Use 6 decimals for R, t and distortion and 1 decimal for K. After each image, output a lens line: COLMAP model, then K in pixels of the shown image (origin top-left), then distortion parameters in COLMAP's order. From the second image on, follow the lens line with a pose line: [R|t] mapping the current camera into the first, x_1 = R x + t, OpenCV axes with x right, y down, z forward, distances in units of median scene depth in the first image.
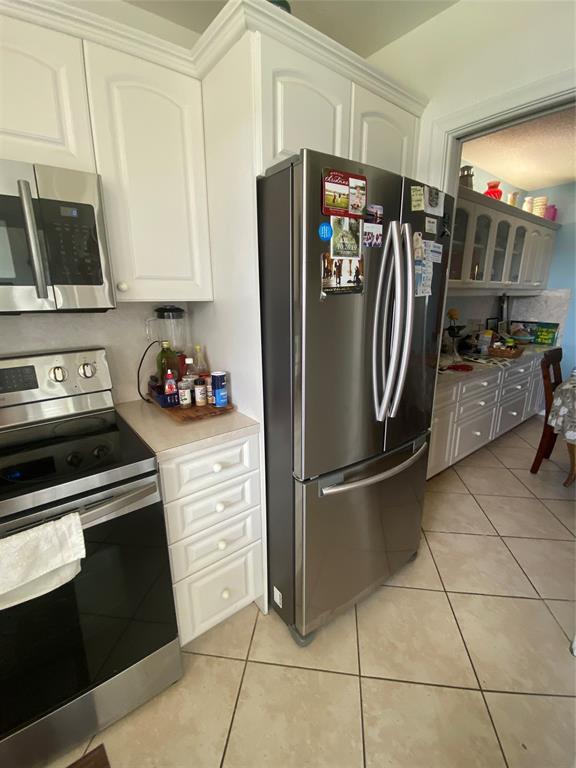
lens RADIAL K [[298.7, 0, 277.0], [0, 298.7, 347.1], [0, 0, 1]] dist [0.027001, -0.021509]
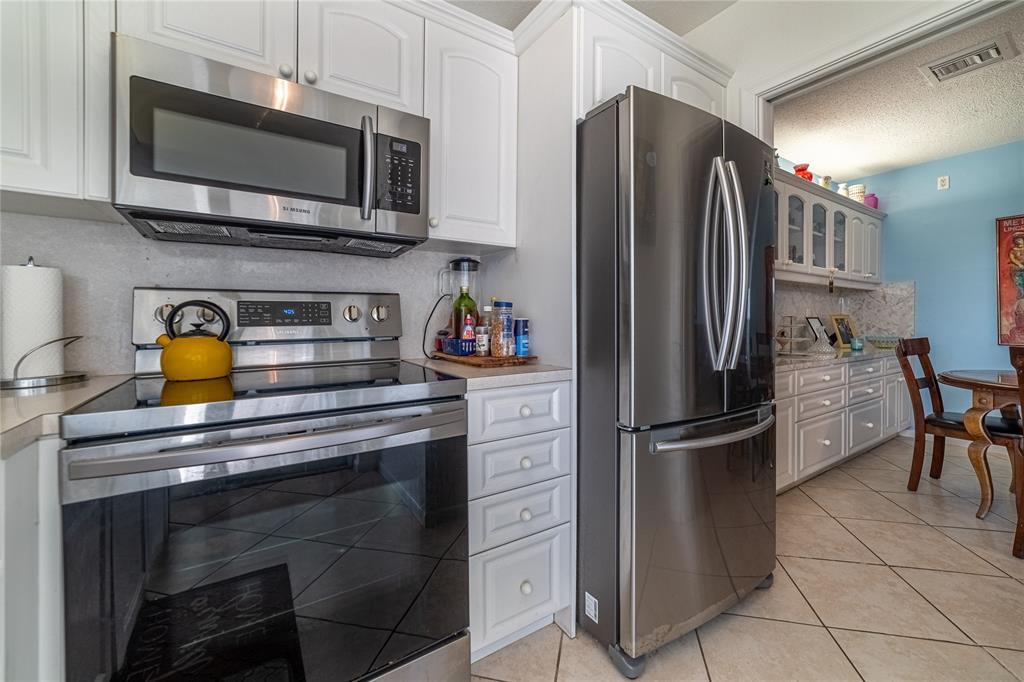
lens RADIAL K [[361.9, 0, 486.6], [0, 361.9, 325.1], [0, 0, 1]] dist [-0.009767, 0.000084]
pose [[0.995687, 0.035876, -0.085559, -0.206913], [-0.054347, 0.972961, -0.224483, 0.354243], [0.075192, 0.228165, 0.970715, -0.058890]]
